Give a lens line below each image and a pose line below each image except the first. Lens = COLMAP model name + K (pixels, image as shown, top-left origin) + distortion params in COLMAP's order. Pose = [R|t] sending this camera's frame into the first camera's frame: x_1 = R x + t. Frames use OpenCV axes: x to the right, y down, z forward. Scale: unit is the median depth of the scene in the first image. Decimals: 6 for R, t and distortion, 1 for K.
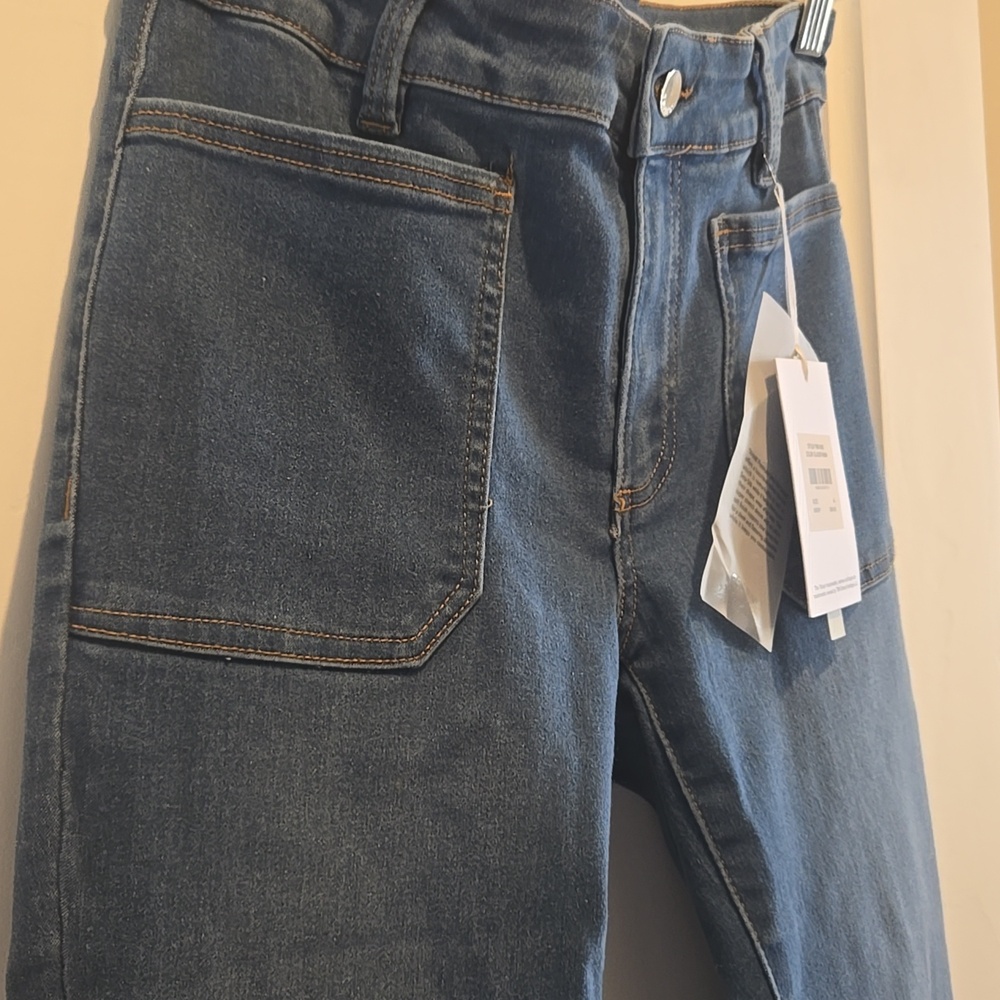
lens RADIAL K [[1565.8, 0, 497.1], [0, 1565.8, 474.1], [0, 0, 1]] dist [0.072514, -0.186299]
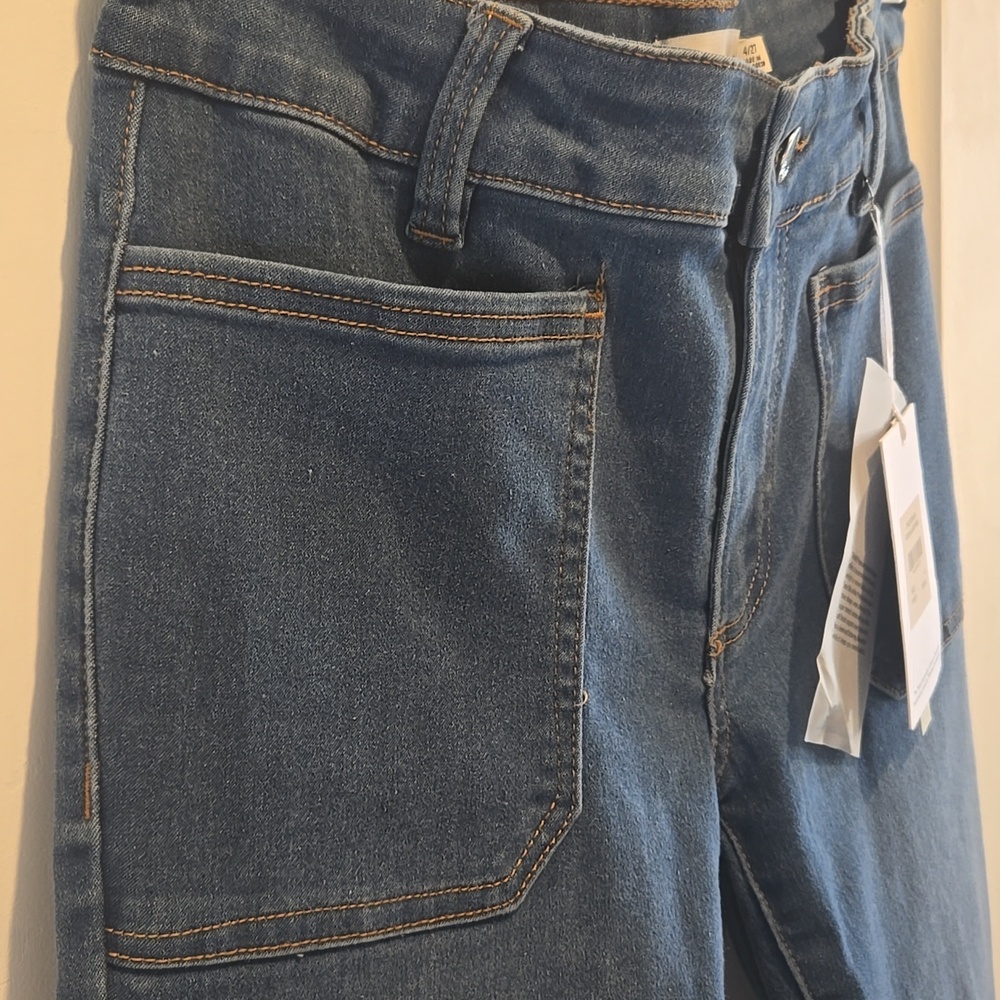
lens RADIAL K [[1565.8, 0, 497.1], [0, 1565.8, 474.1], [0, 0, 1]] dist [0.072514, -0.186299]
pose [[0.993210, -0.043201, 0.108018, -0.135656], [0.017019, 0.972461, 0.232443, -0.290850], [-0.115085, -0.229026, 0.966593, 0.232966]]
